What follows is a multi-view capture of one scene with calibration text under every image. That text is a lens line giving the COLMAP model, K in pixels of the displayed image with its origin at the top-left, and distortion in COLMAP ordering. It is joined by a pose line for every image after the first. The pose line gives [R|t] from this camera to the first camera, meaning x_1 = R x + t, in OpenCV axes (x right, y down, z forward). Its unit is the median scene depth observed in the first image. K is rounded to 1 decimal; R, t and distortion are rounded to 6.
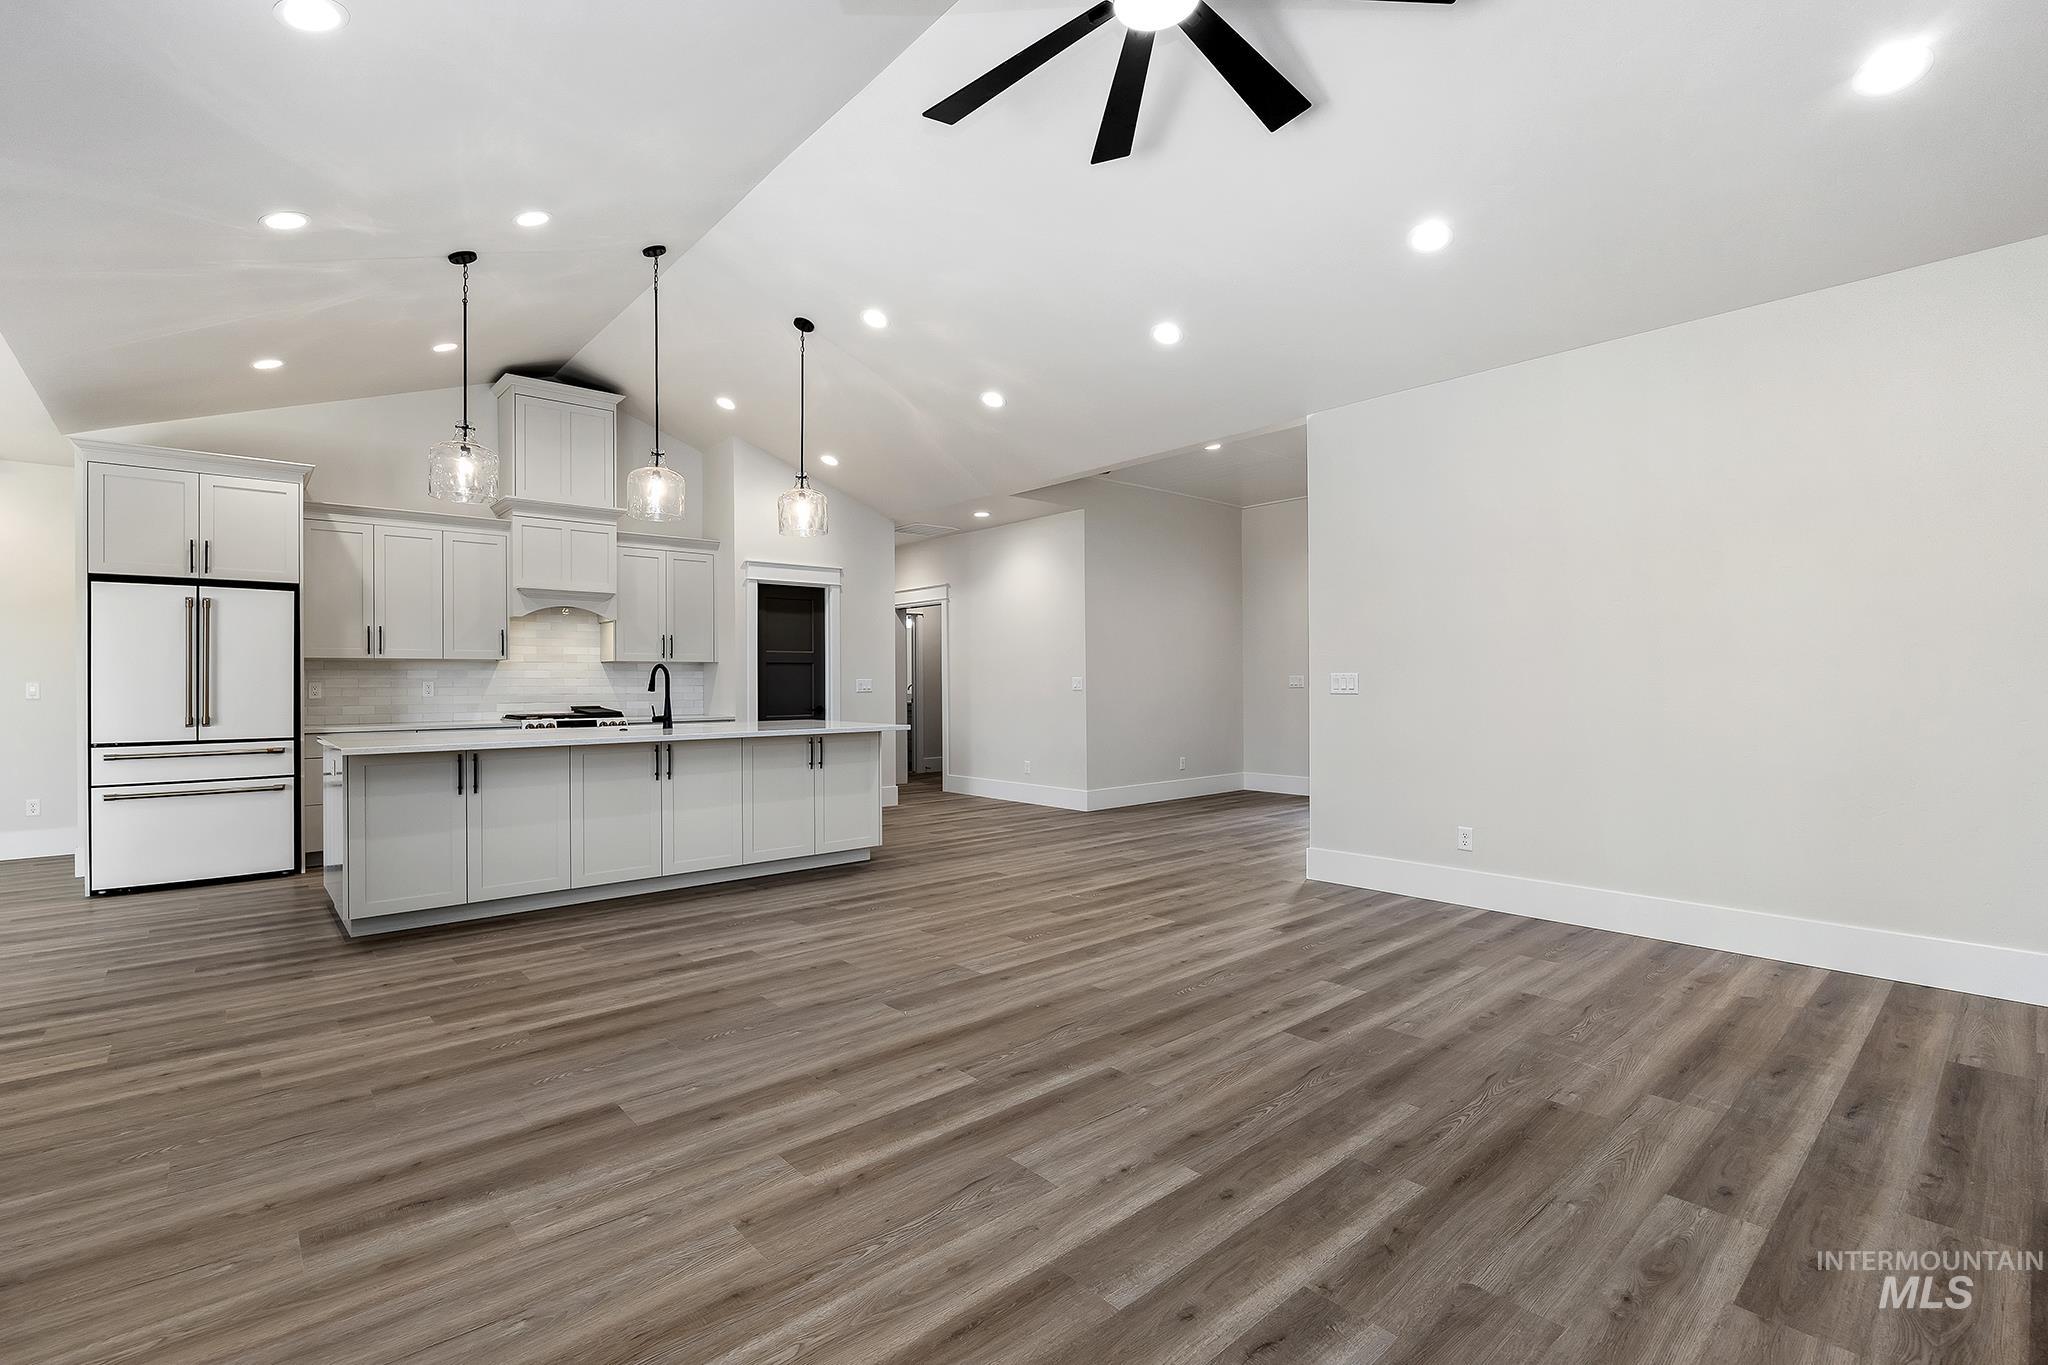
lens RADIAL K [[918.9, 0, 998.0], [0, 918.9, 662.2], [0, 0, 1]] dist [-0.018303, 0.003435]
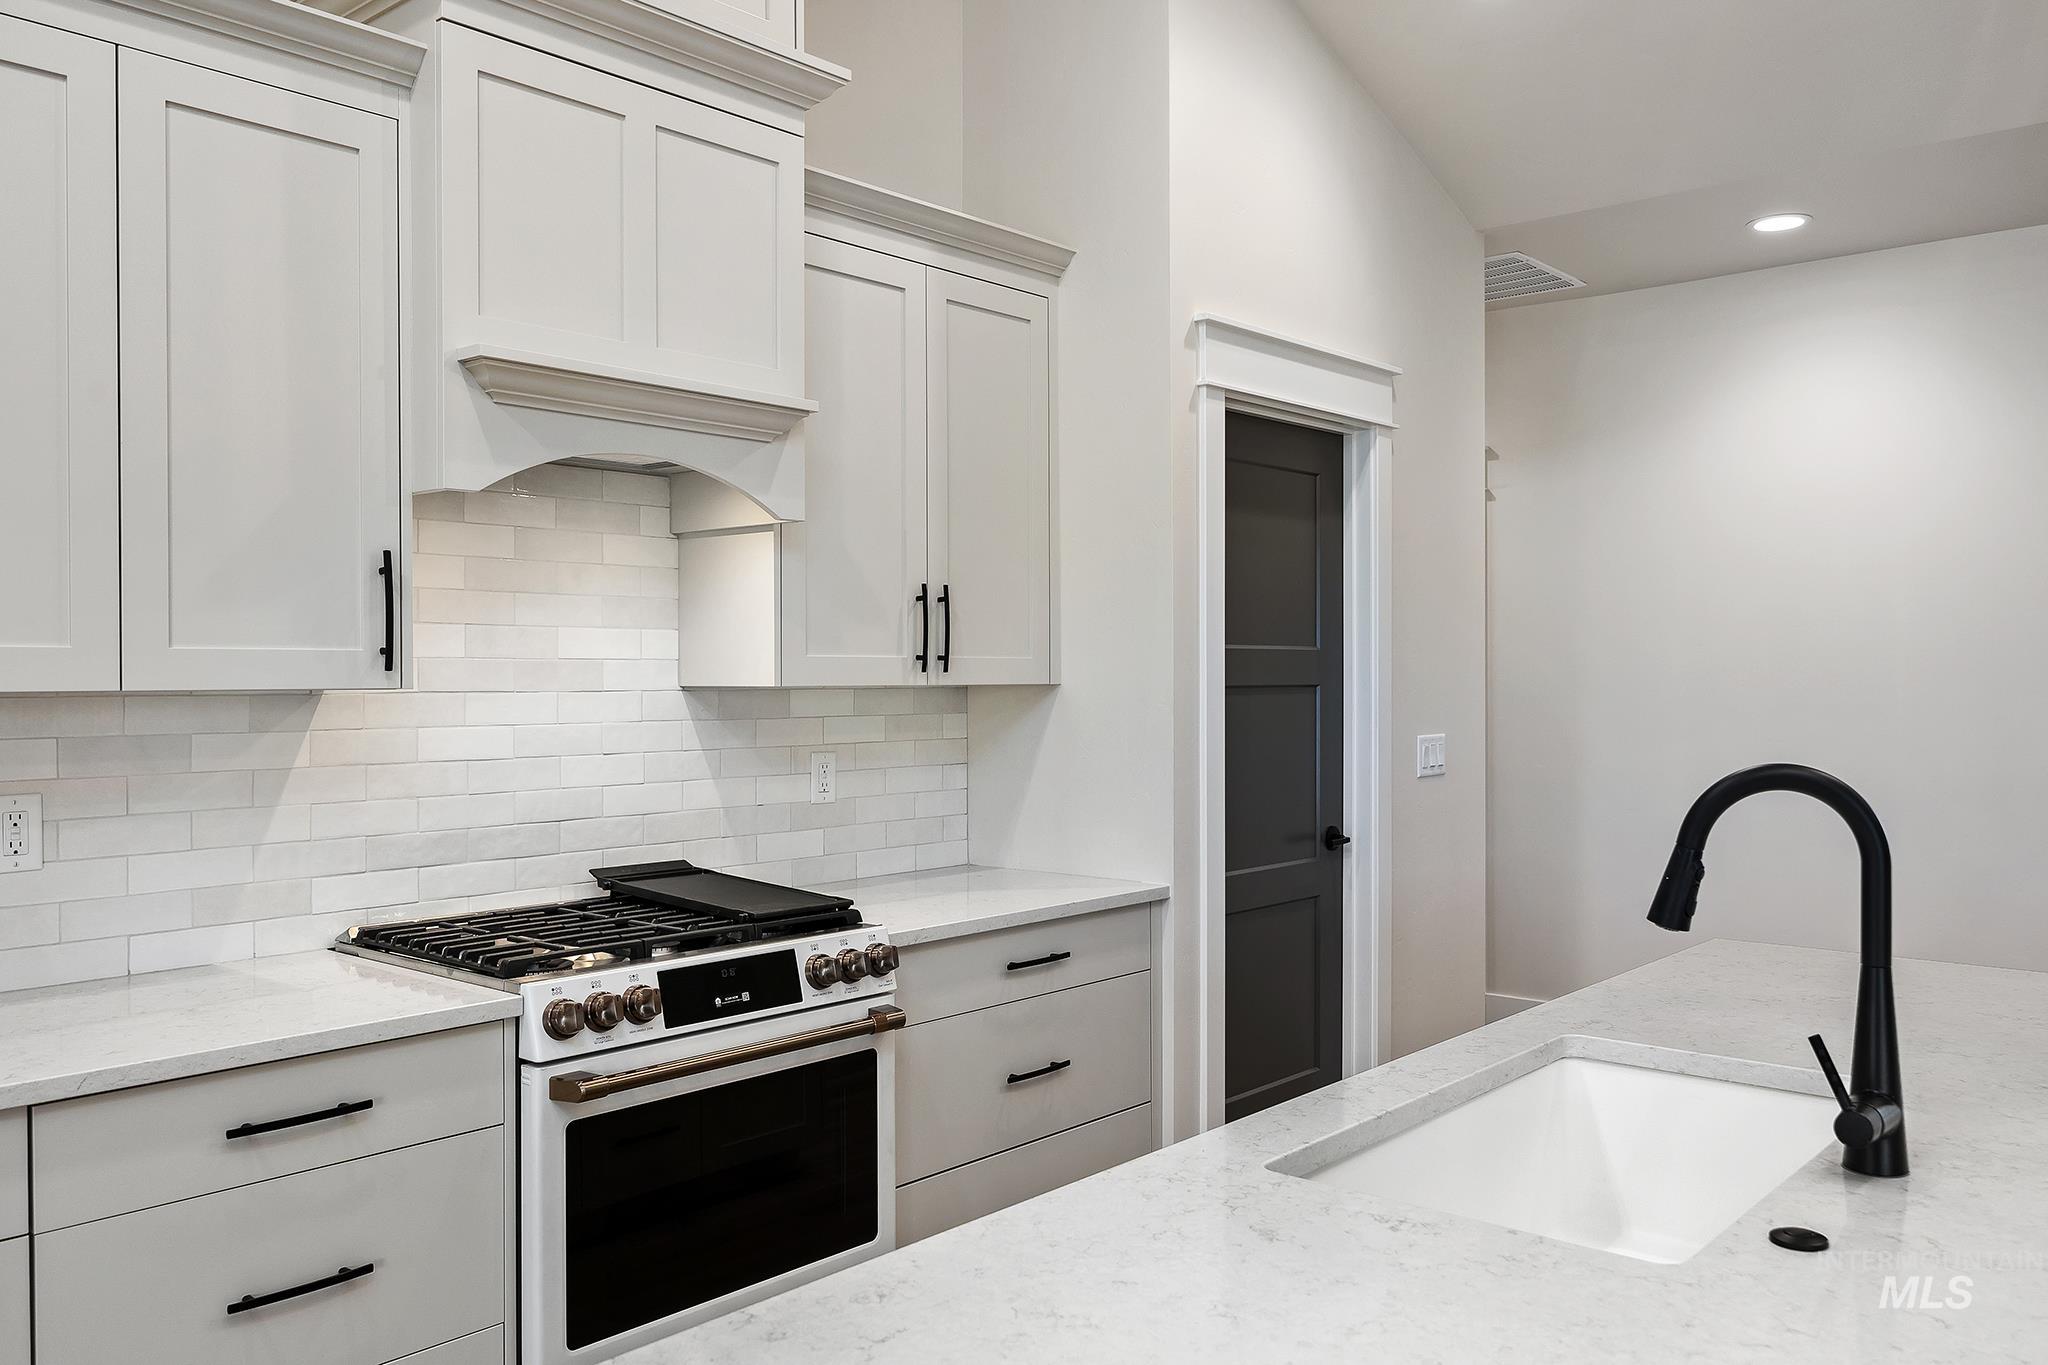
lens RADIAL K [[1583.2, 0, 1057.4], [0, 1583.2, 666.8], [0, 0, 1]] dist [-0.015106, -0.003040]
pose [[0.988853, 0.007400, 0.148709, -0.673574], [-0.010574, 0.999733, 0.020562, -0.026731], [-0.148518, -0.021905, 0.988667, 0.930518]]
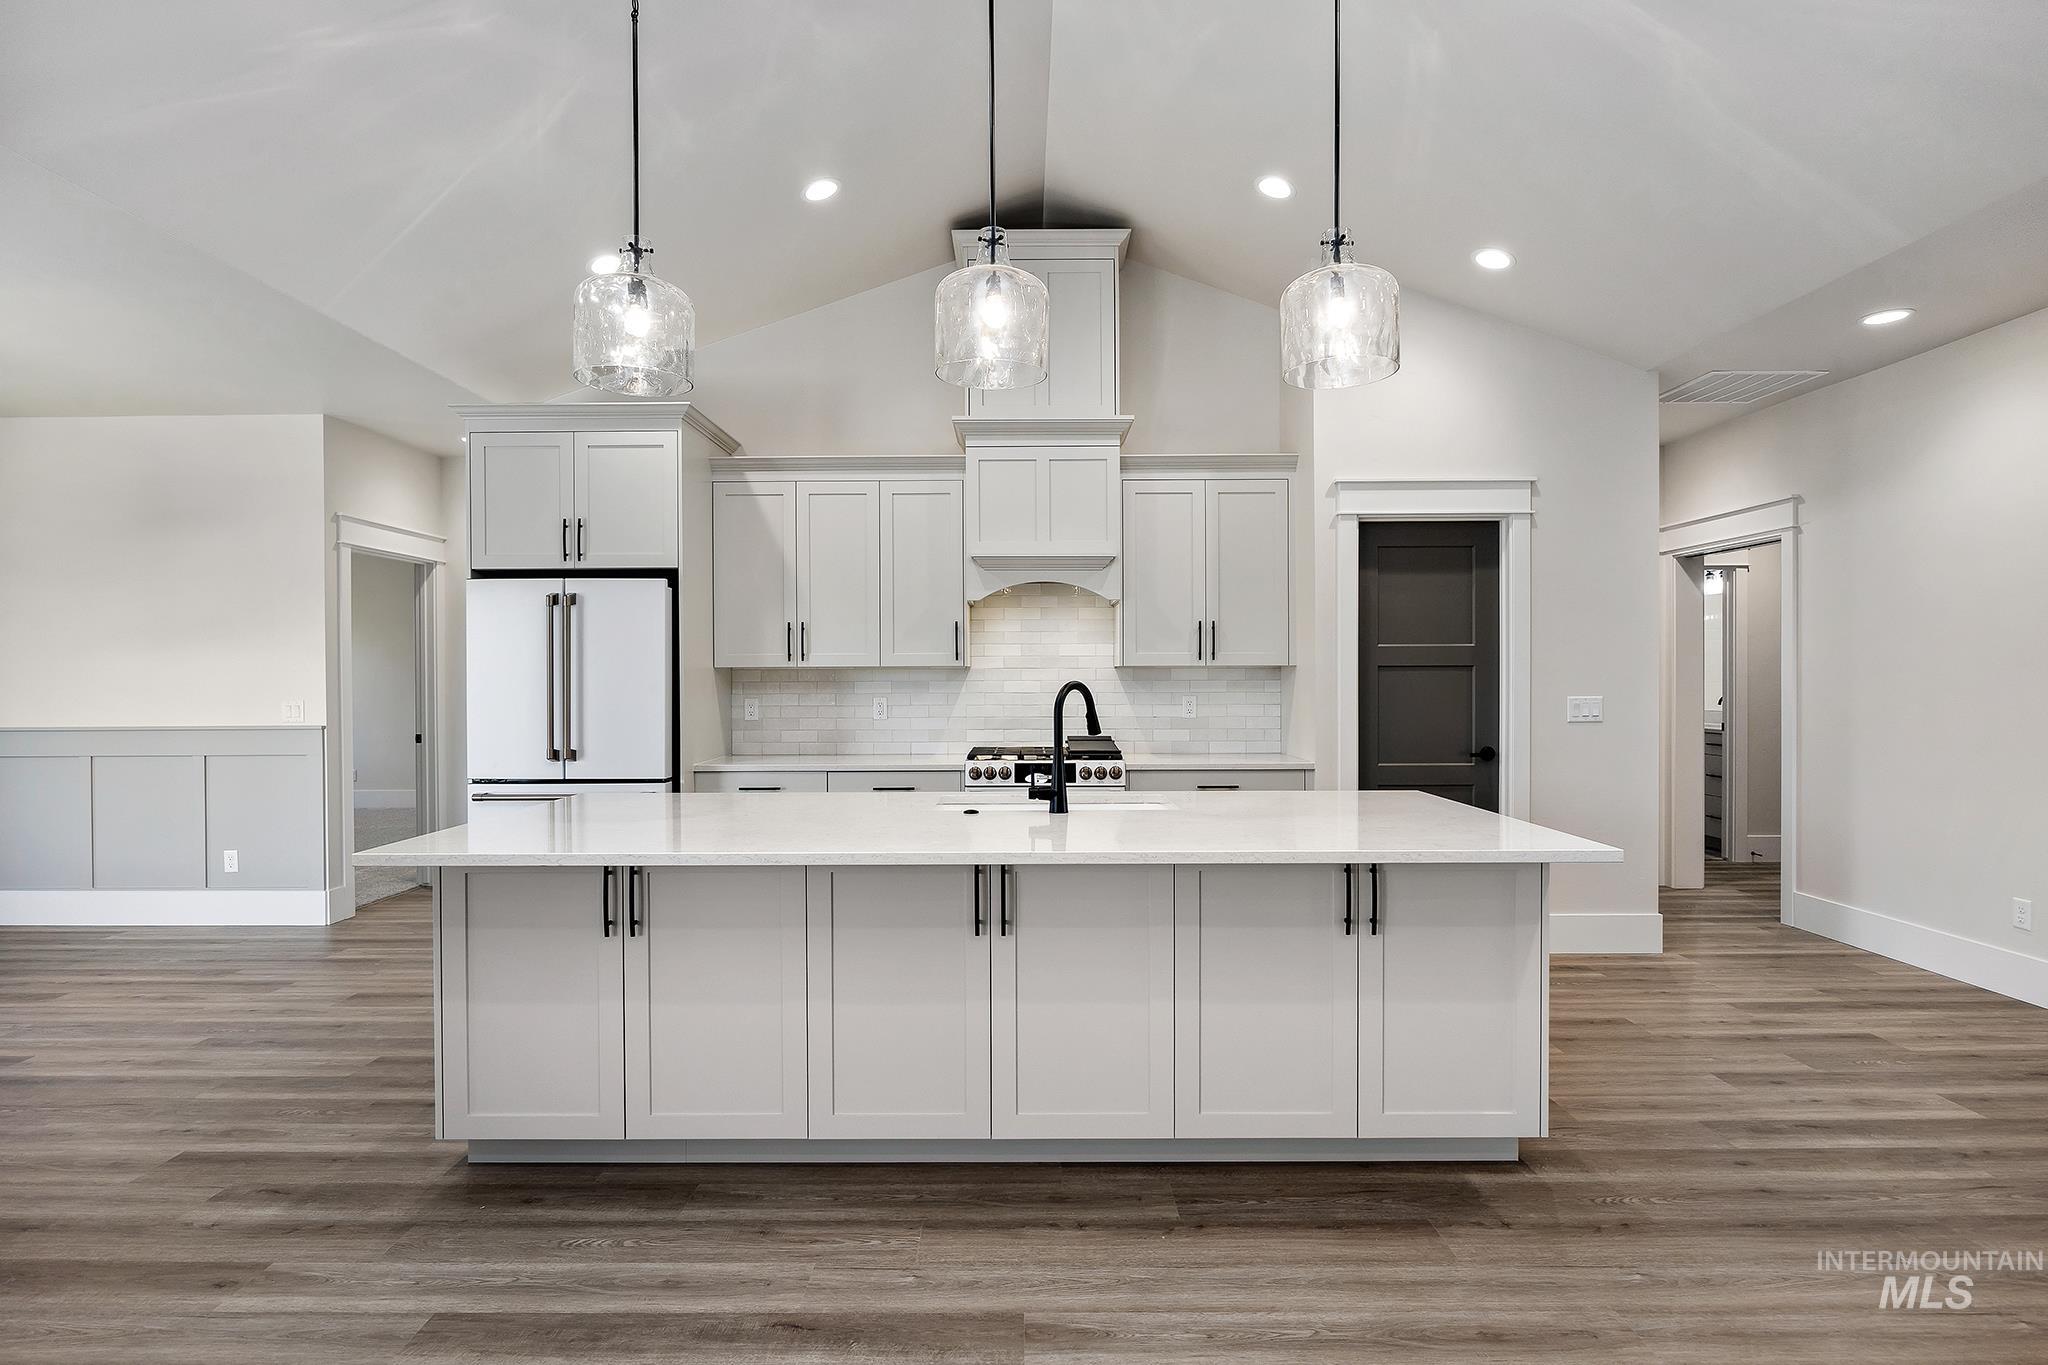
lens RADIAL K [[1043.1, 0, 1020.8], [0, 1043.1, 681.6], [0, 0, 1]] dist [-0.012813, -0.000207]
pose [[0.752747, 0.006579, -0.658277, -0.006489], [0.014253, 0.999553, 0.026288, -0.016734], [0.658156, -0.029171, 0.752316, 0.694992]]
